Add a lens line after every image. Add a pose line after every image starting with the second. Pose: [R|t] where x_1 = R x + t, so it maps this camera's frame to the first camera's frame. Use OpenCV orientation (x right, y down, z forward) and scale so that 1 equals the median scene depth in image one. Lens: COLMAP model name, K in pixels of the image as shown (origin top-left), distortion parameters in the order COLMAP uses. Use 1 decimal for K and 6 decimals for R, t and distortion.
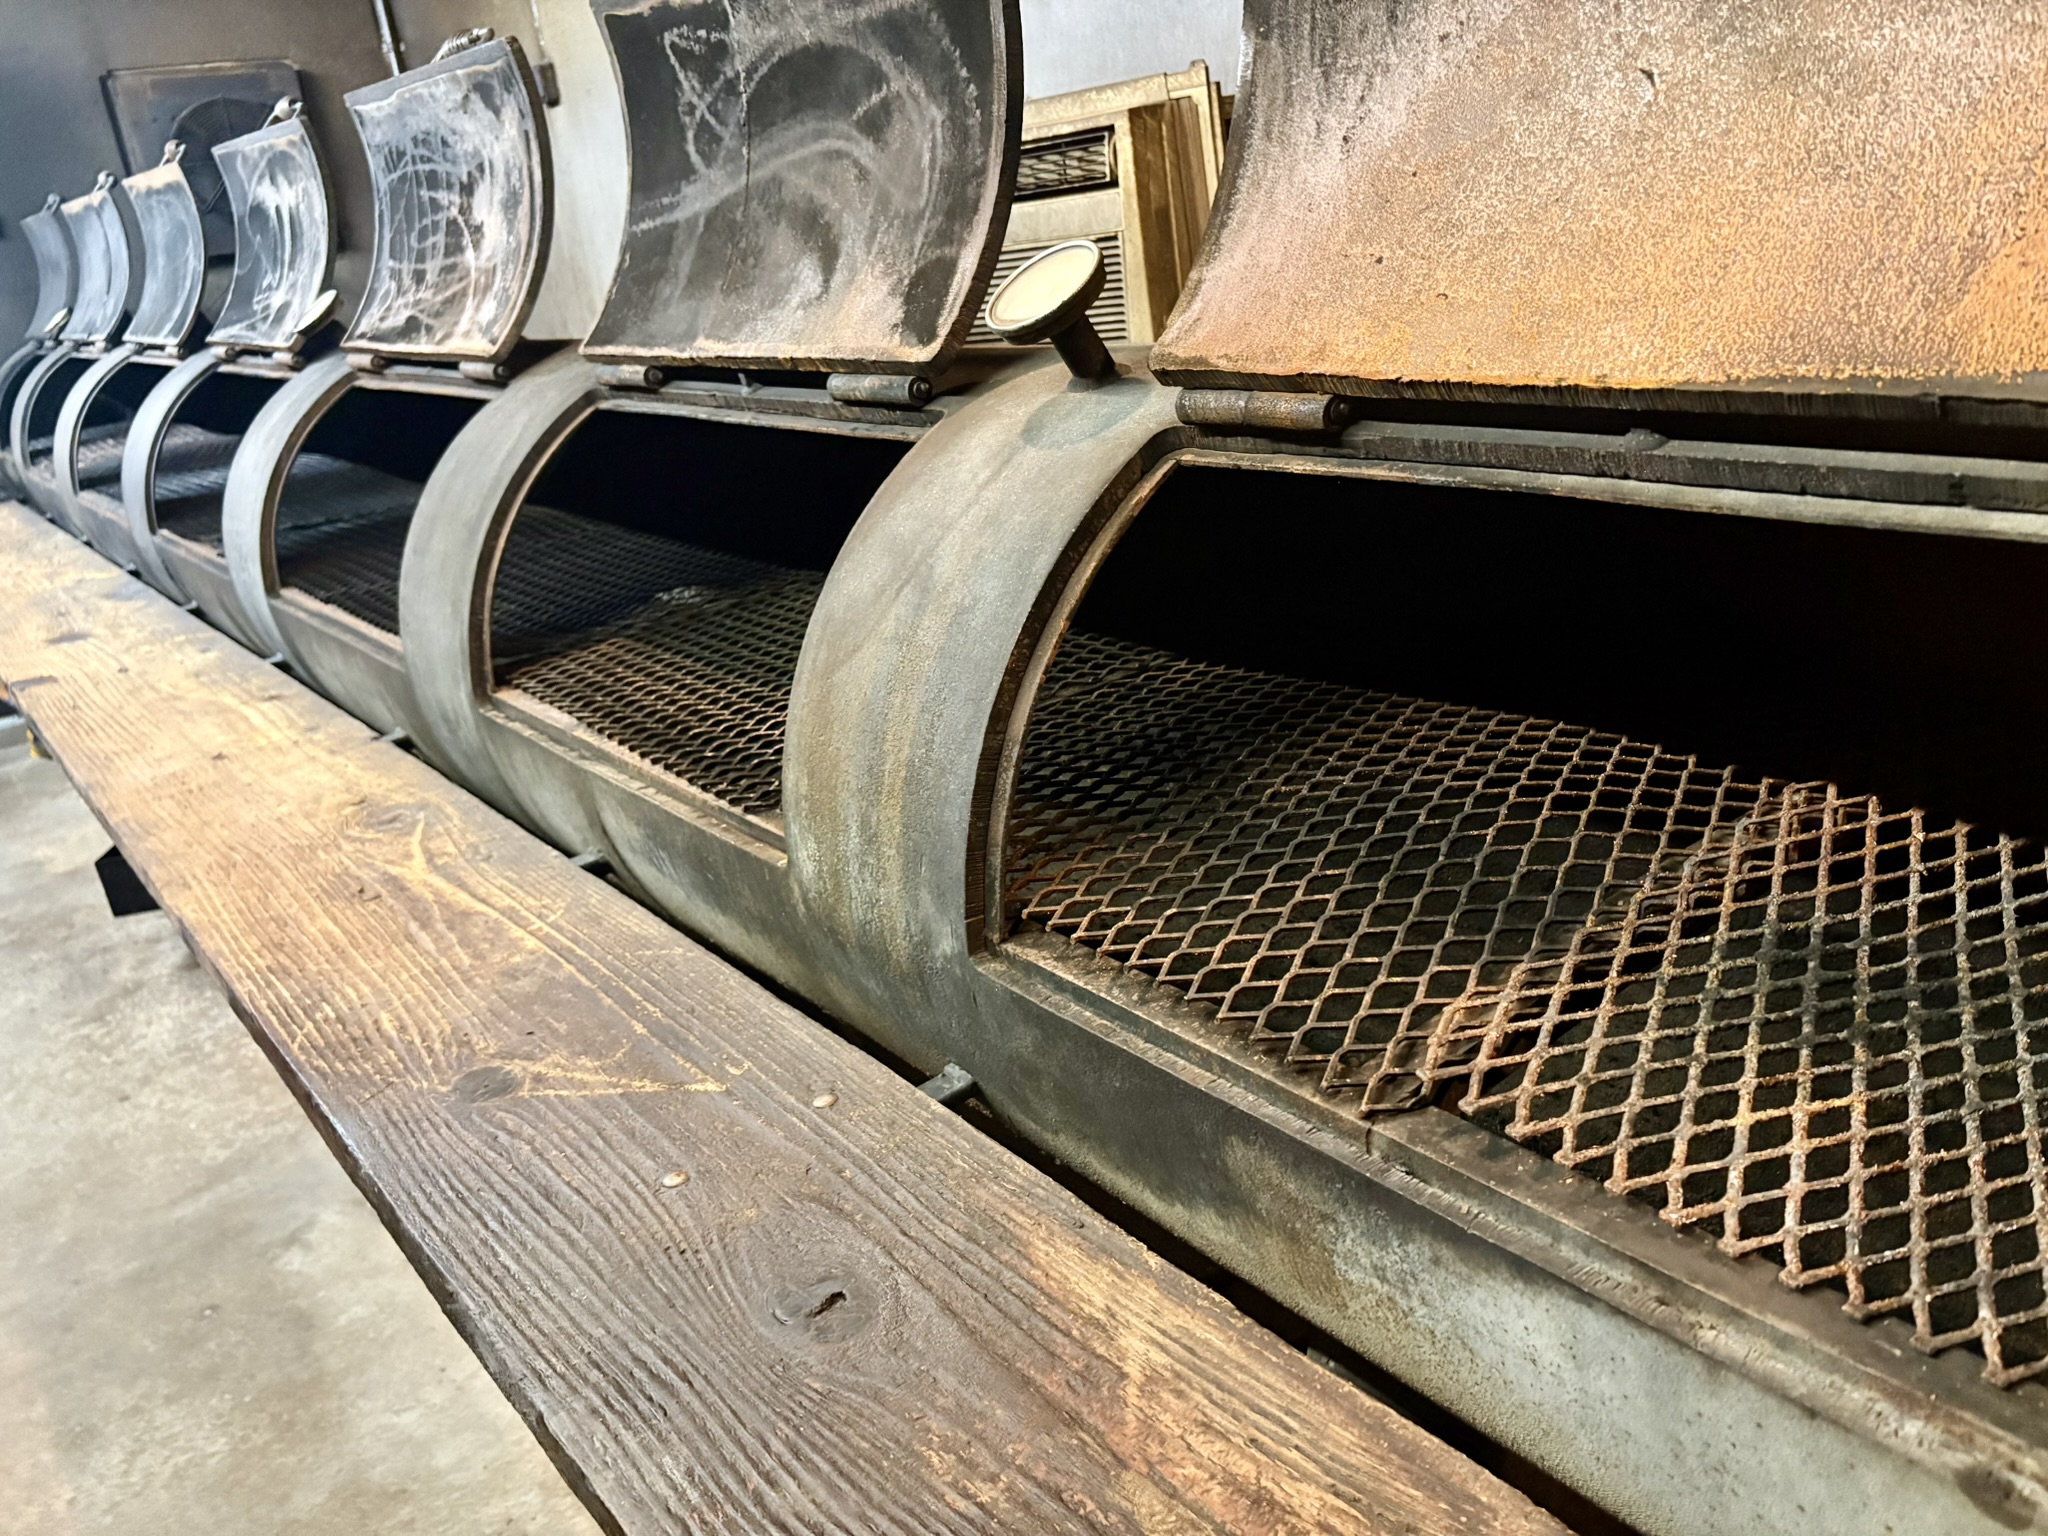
lens RADIAL K [[1503.6, 0, 1024.0], [0, 1503.6, 744.9], [0, 0, 1]] dist [0.079017, -0.077969]
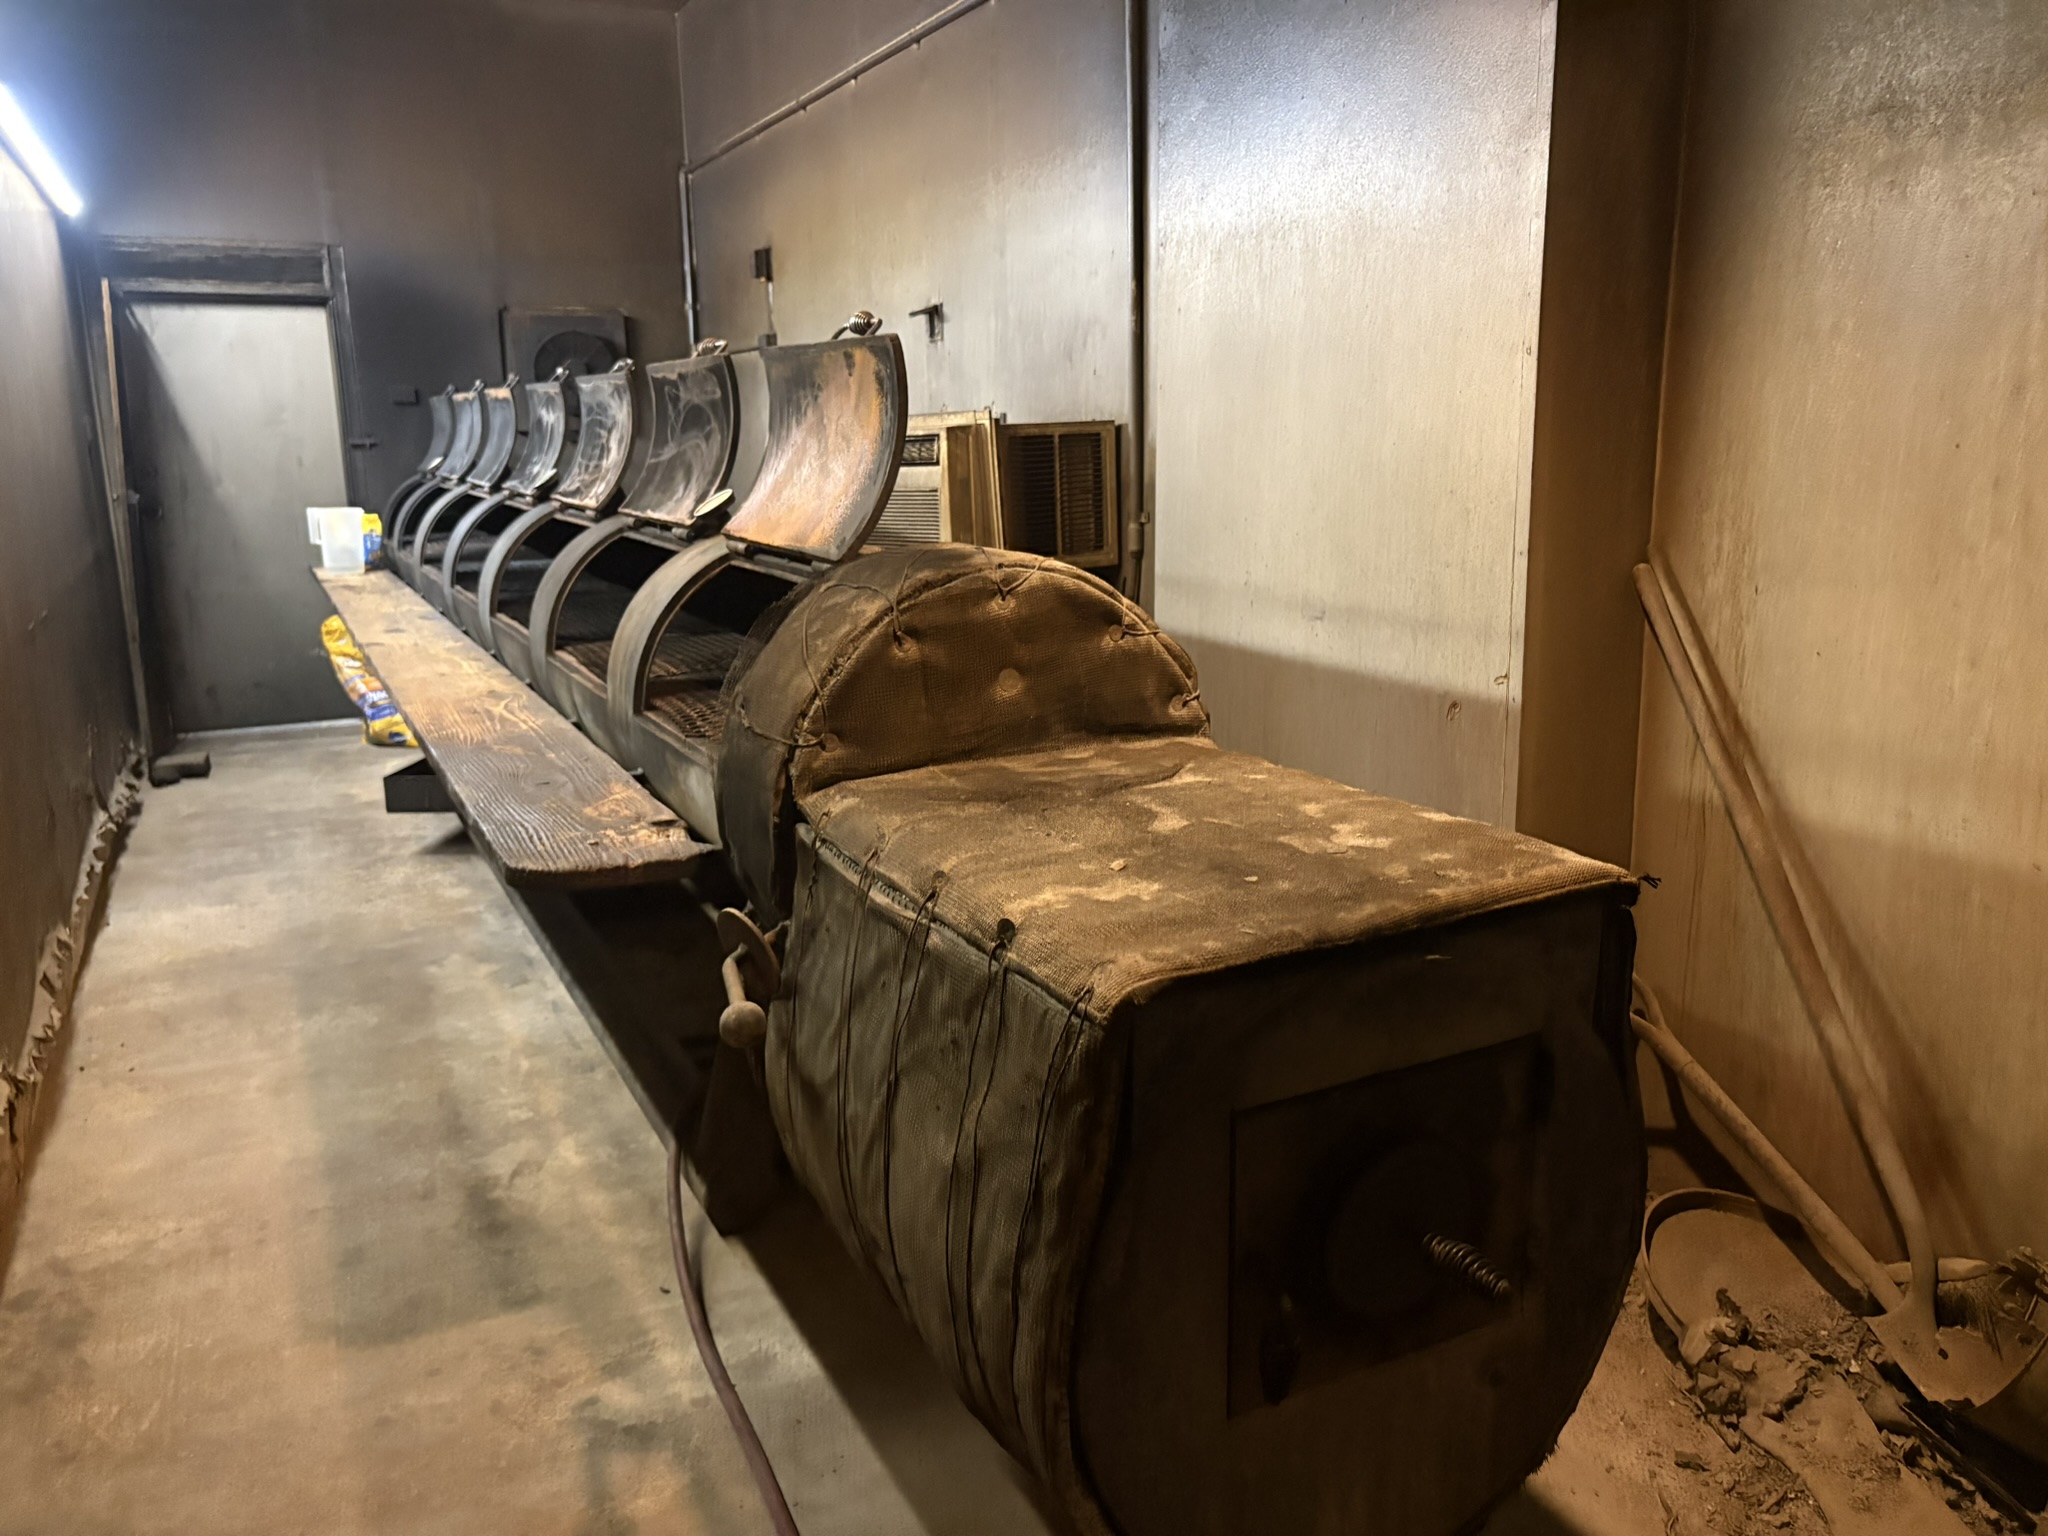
lens RADIAL K [[1557.7, 0, 1035.5], [0, 1557.7, 776.0], [0, 0, 1]] dist [0.151215, -0.266753]
pose [[0.971834, 0.147875, -0.183498, 0.562817], [-0.169225, 0.979789, -0.106659, 0.193955], [0.164017, 0.134707, 0.977217, -0.804358]]
